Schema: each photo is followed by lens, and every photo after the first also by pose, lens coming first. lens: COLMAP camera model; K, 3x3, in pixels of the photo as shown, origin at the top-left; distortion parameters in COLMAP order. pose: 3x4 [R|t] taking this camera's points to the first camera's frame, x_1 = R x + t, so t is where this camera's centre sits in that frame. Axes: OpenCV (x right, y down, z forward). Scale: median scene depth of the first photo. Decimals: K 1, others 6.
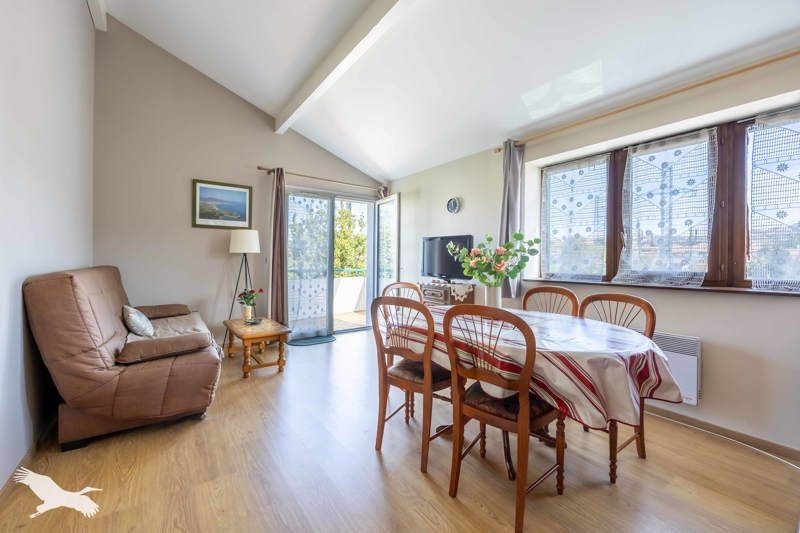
lens RADIAL K [[309.6, 0, 396.0], [0, 309.6, 266.0], [0, 0, 1]] dist [0.000958, 0.000273]
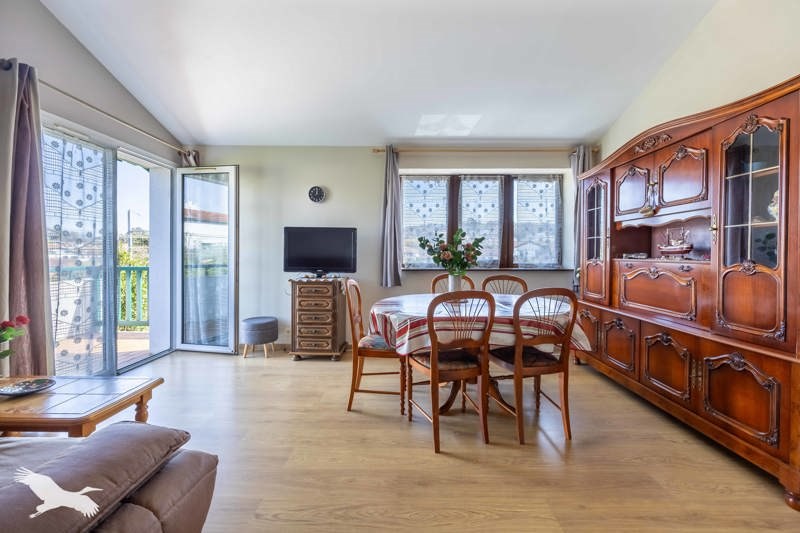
lens RADIAL K [[309.6, 0, 396.9], [0, 309.6, 260.4], [0, 0, 1]] dist [0.000958, 0.000273]
pose [[0.610342, -0.025001, 0.791743, -0.606455], [0.015189, 0.999687, 0.019858, -0.016077], [-0.791992, -0.000094, 0.610531, 0.350392]]
